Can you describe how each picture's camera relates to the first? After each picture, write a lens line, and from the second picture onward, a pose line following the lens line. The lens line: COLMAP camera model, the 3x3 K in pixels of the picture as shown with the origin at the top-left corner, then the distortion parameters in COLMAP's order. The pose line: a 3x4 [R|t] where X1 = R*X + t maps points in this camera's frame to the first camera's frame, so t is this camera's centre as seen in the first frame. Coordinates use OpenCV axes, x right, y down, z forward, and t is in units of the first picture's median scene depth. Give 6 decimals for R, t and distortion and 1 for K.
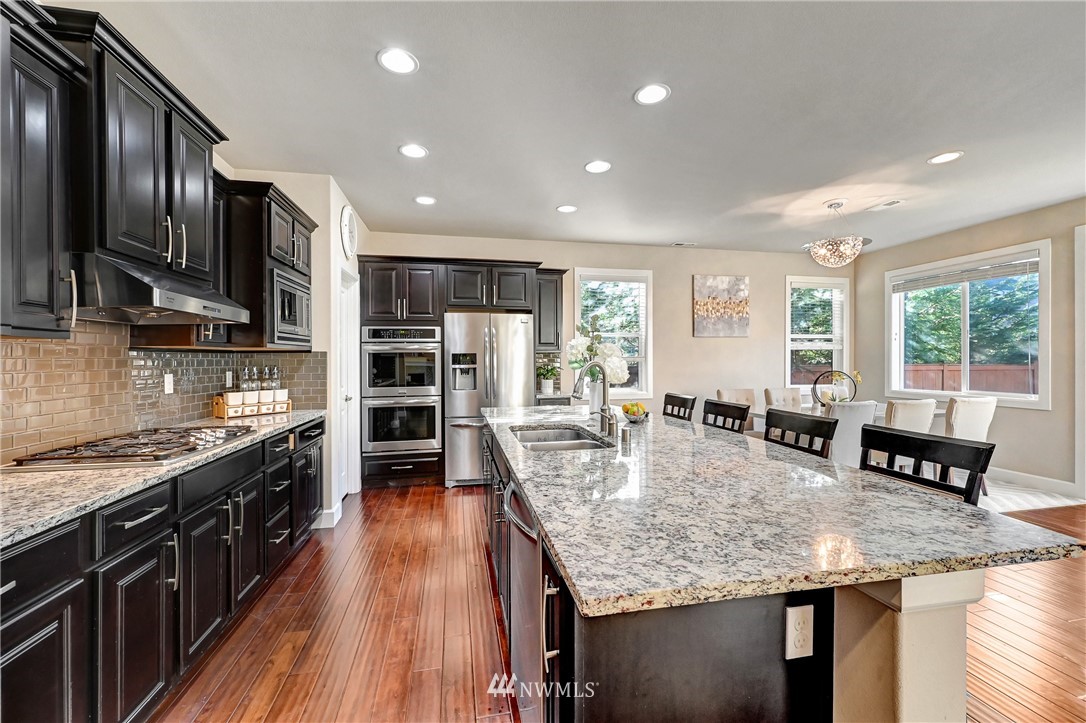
lens RADIAL K [[441.6, 0, 546.7], [0, 441.6, 358.3], [0, 0, 1]] dist [0.000794, 0.001069]
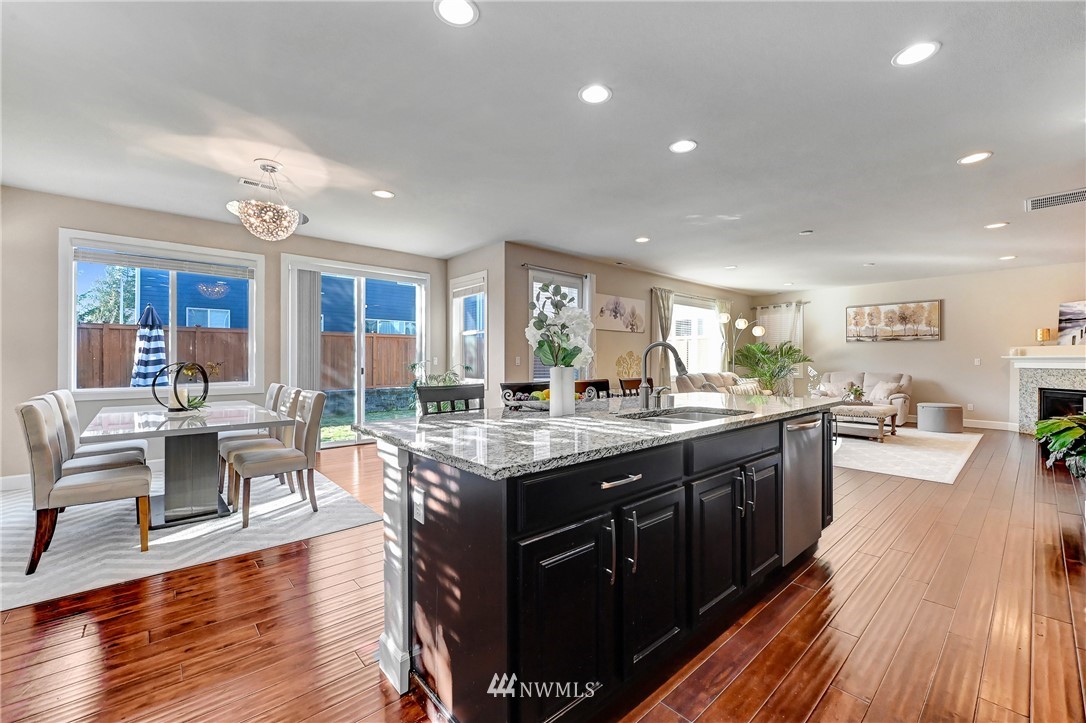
lens RADIAL K [[441.6, 0, 561.6], [0, 441.6, 360.9], [0, 0, 1]] dist [0.000794, 0.001069]
pose [[-0.517618, 0.001492, 0.855611, -0.366295], [-0.002904, 0.999990, -0.003501, 0.027173], [-0.855607, -0.004297, -0.517608, 0.936000]]
